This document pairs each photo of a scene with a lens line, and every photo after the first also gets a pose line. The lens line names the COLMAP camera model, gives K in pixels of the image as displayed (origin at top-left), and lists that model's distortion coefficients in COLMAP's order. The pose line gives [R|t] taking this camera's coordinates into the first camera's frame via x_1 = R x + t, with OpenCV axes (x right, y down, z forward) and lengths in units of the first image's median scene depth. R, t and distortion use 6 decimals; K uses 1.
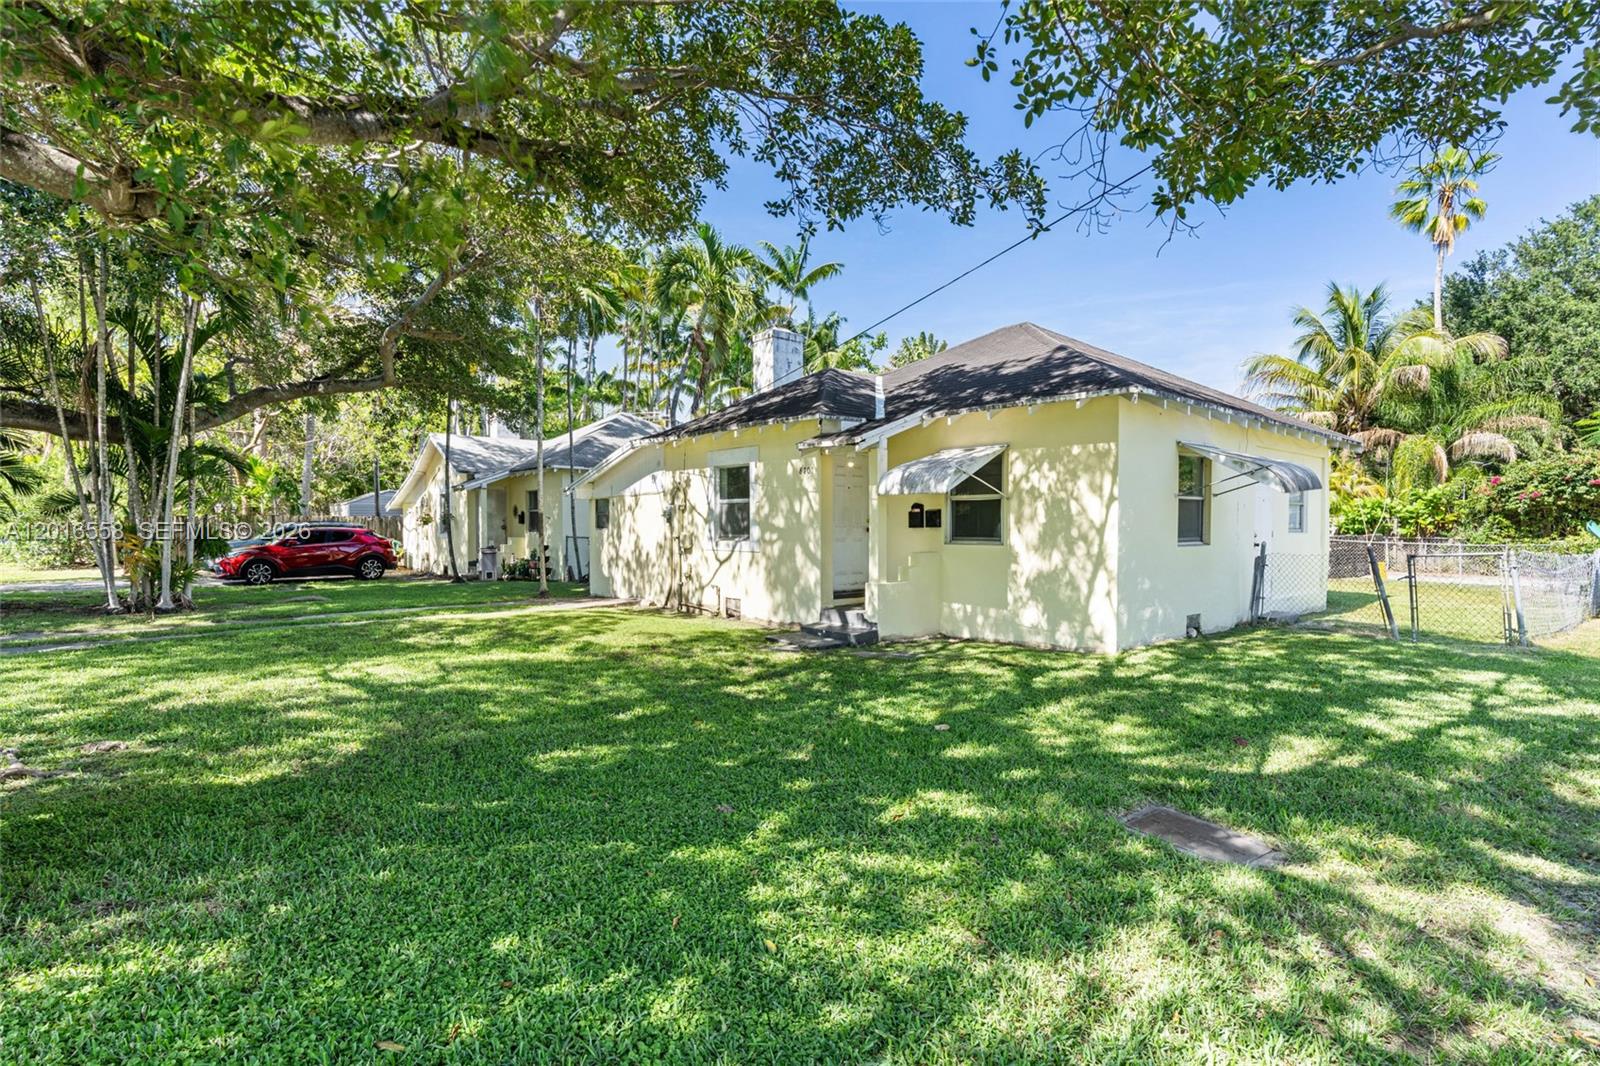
lens RADIAL K [[805.4, 0, 800.0], [0, 805.4, 533.0], [0, 0, 1]] dist [-0.001839, 0.000372]
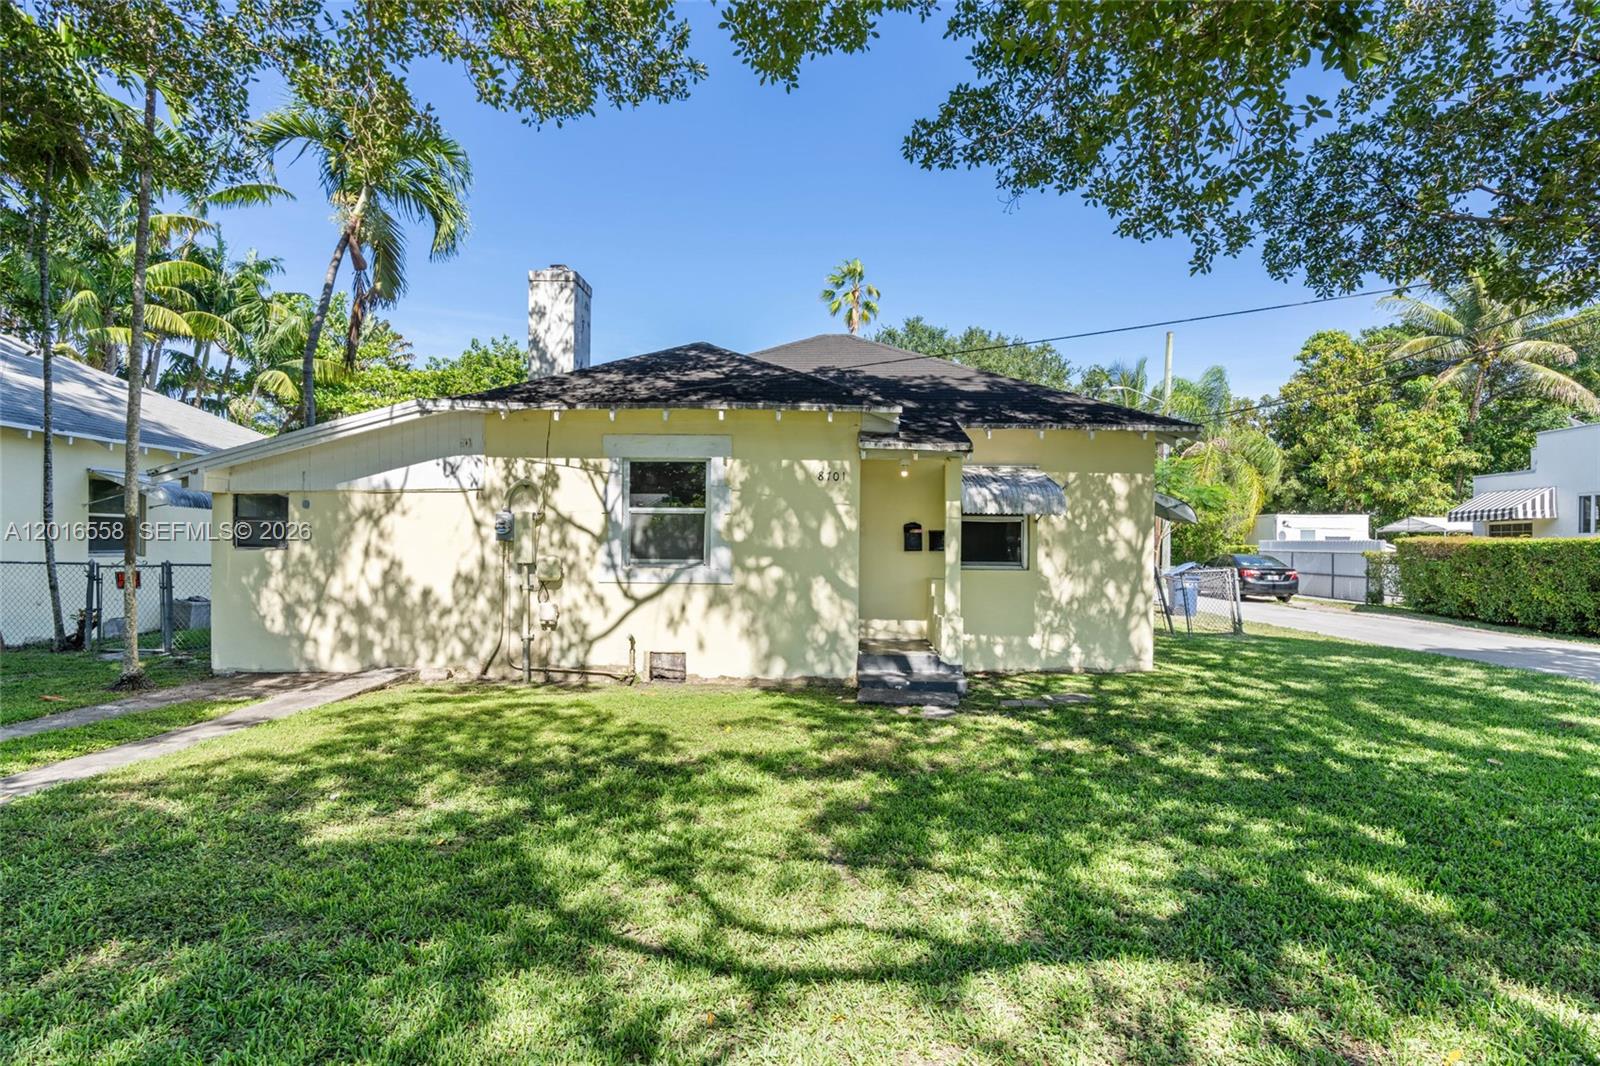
lens RADIAL K [[805.4, 0, 800.0], [0, 805.4, 533.0], [0, 0, 1]] dist [-0.001839, 0.000372]
pose [[0.661625, 0.016054, 0.749663, -0.514666], [-0.000219, 0.999775, -0.021218, -0.006239], [-0.749835, 0.013874, 0.661480, 0.447798]]
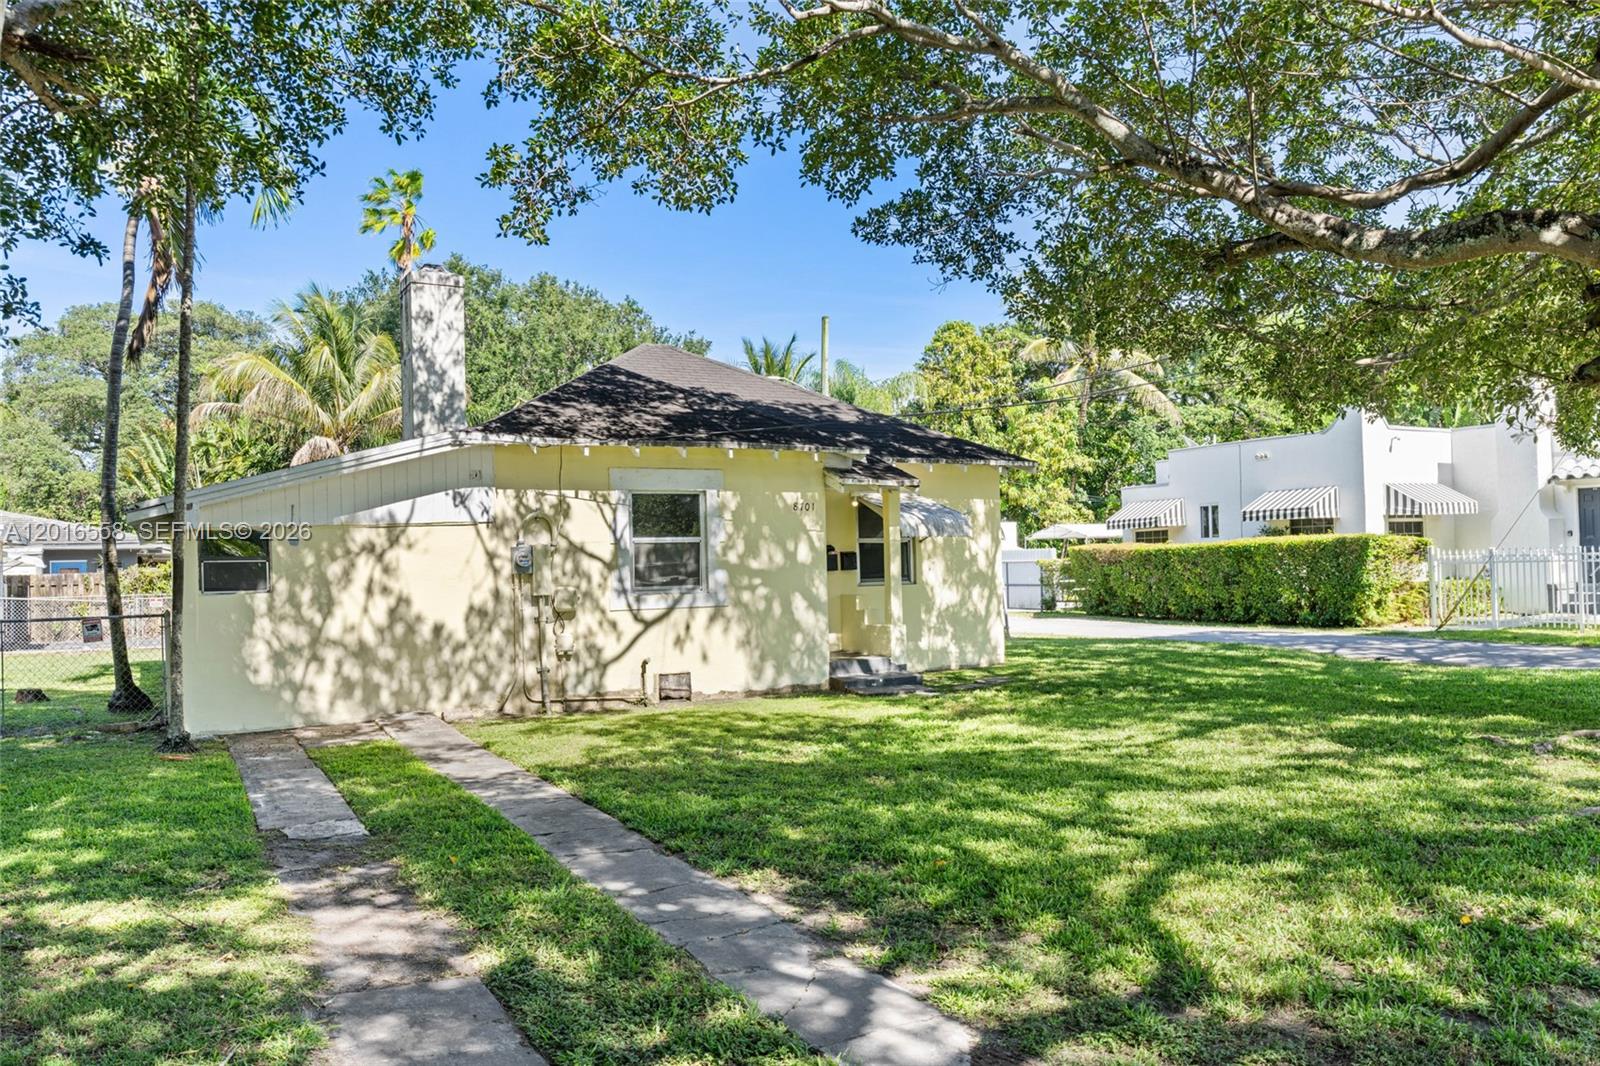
lens RADIAL K [[1216.6, 0, 833.2], [0, 1216.6, 524.4], [0, 0, 1]] dist [0.052404, -0.000827]
pose [[0.184283, 0.025729, 0.982536, -1.129858], [0.038880, 0.998684, -0.033444, -0.008992], [-0.982104, 0.044365, 0.183040, 0.633467]]
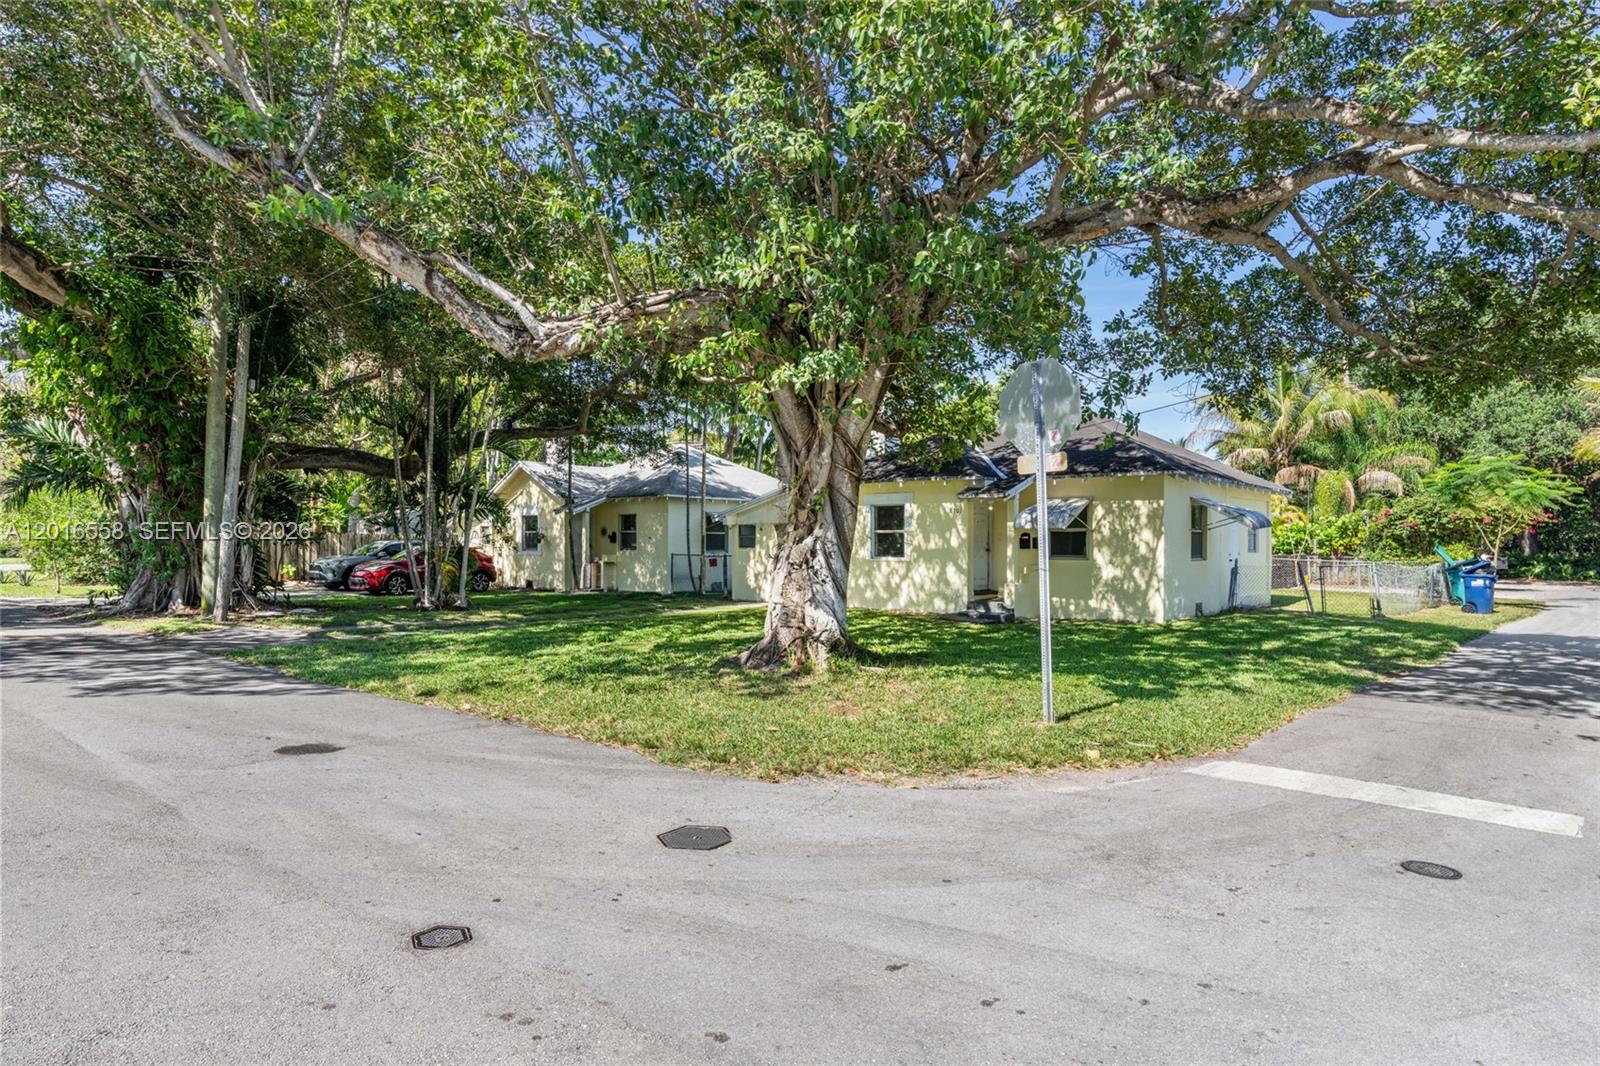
lens RADIAL K [[946.2, 0, 800.0], [0, 946.2, 533.0], [0, 0, 1]] dist [0.002771, 0.000699]
pose [[0.990703, 0.005091, 0.135950, -0.457200], [-0.002574, 0.999822, -0.018680, -0.002054], [-0.136021, 0.018156, 0.990540, -0.630232]]
